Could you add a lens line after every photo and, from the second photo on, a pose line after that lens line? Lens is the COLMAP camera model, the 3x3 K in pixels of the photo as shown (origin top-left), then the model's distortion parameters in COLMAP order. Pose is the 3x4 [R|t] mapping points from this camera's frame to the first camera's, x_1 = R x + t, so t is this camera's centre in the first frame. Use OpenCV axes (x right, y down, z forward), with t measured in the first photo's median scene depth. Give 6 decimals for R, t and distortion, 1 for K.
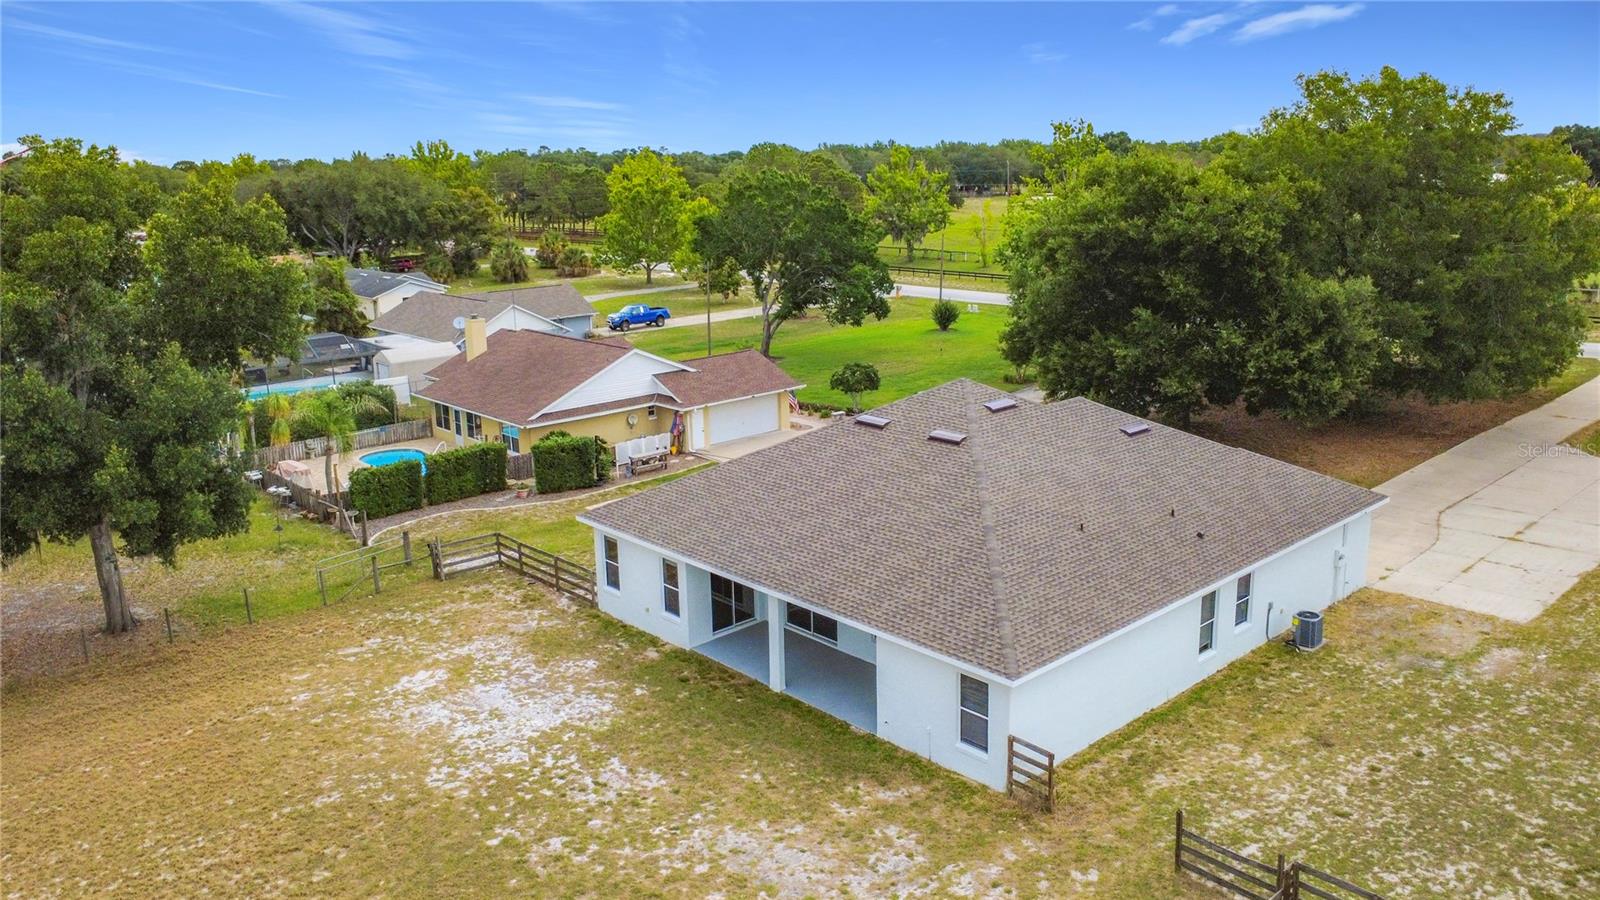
lens RADIAL K [[1201.4, 0, 797.3], [0, 1201.4, 408.4], [0, 0, 1]] dist [-0.014013, 0.000124]
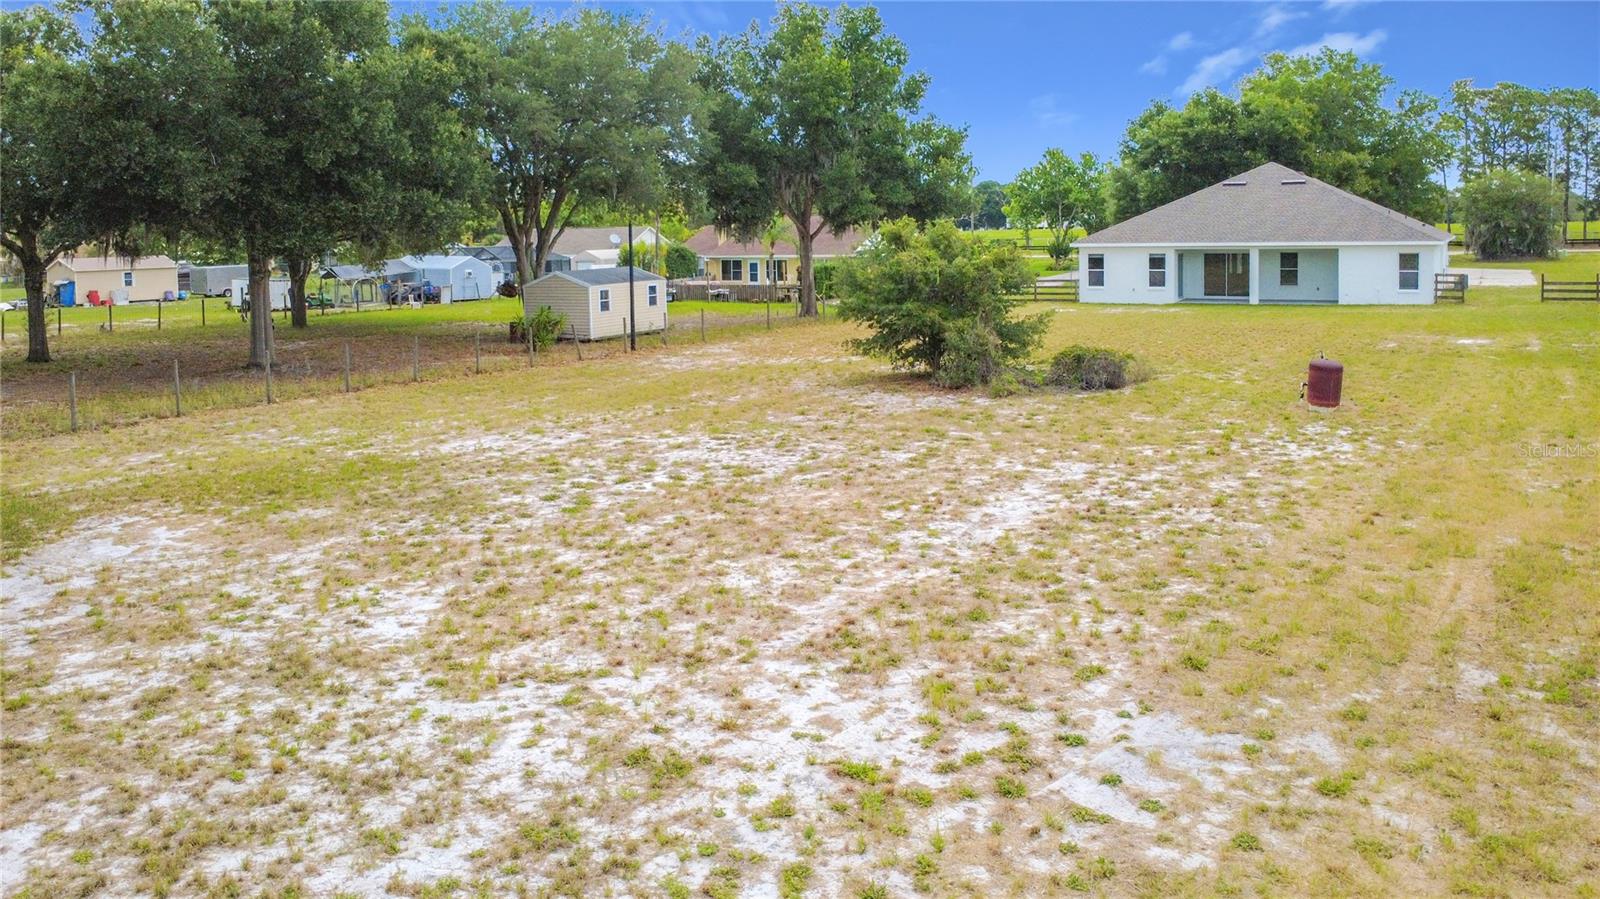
lens RADIAL K [[1219.2, 0, 798.0], [0, 1219.2, 359.9], [0, 0, 1]] dist [-0.014795, -0.006853]
pose [[0.946816, -0.023262, 0.320934, -1.228996], [0.058846, 0.993081, -0.101625, 0.451162], [-0.316350, 0.115106, 0.941633, -0.492167]]
